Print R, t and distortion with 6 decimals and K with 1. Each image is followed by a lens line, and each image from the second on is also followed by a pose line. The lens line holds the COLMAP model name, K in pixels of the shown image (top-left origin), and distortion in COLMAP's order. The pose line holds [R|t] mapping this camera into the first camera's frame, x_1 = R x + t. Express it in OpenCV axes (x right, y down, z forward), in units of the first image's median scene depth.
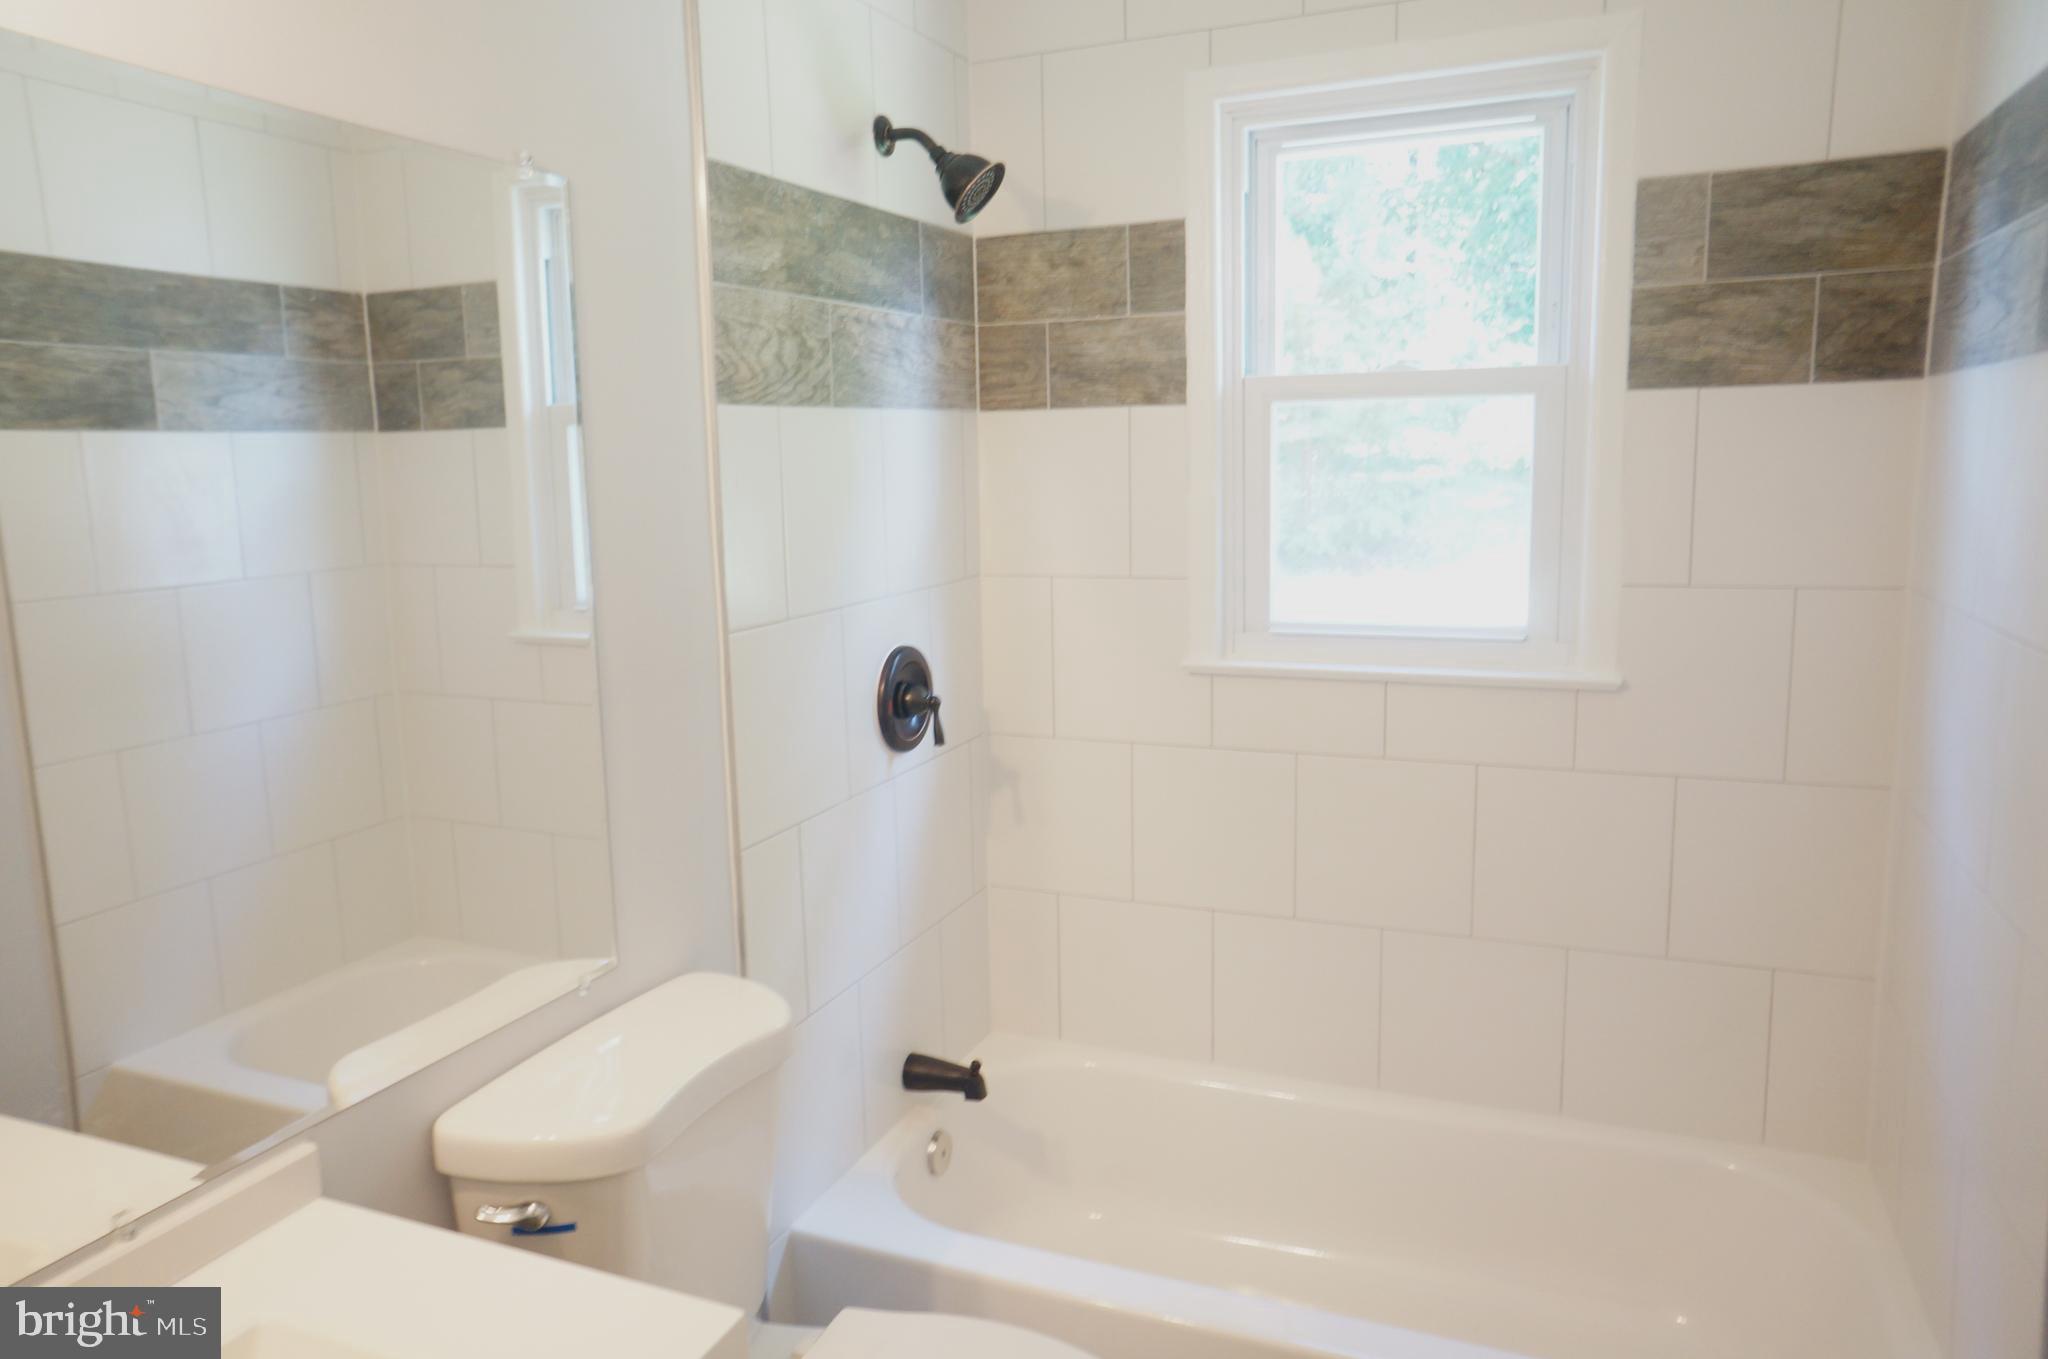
lens RADIAL K [[1399.5, 0, 1024.0], [0, 1399.5, 679.5], [0, 0, 1]] dist [-0.002095, 0.123185]
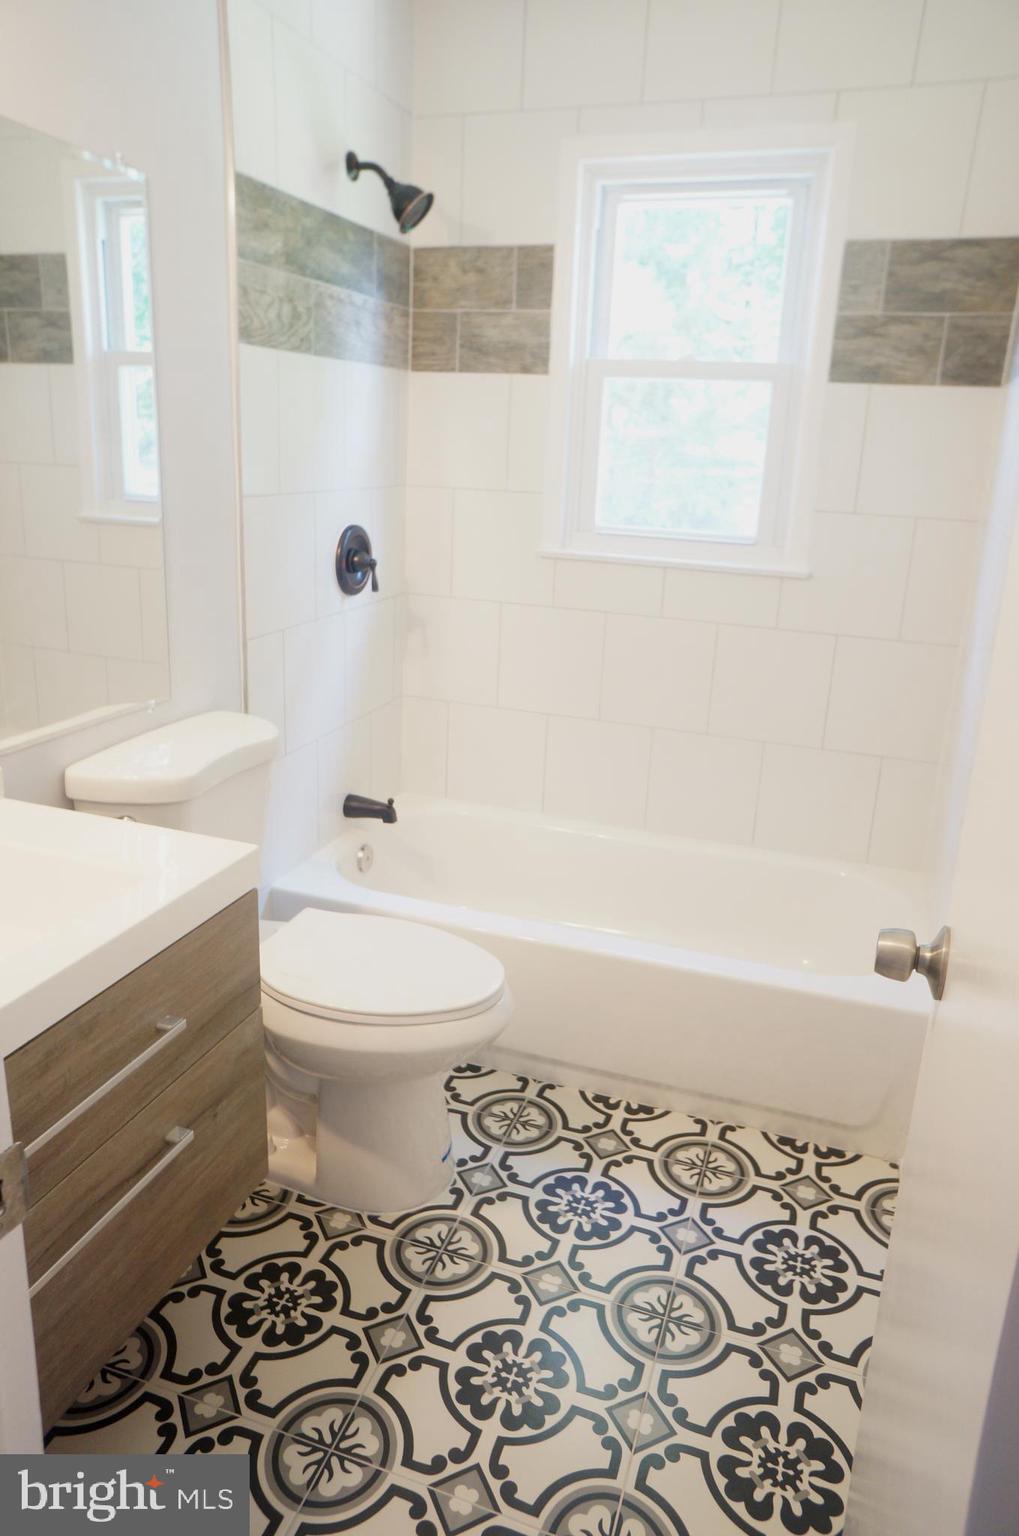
lens RADIAL K [[1091.0, 0, 509.5], [0, 1091.0, 768.0], [0, 0, 1]] dist [-0.009812, 0.101887]
pose [[0.996513, 0.045260, 0.070099, 0.011894], [-0.053344, 0.991565, 0.118121, 0.093154], [-0.064161, -0.121449, 0.990522, -0.227763]]
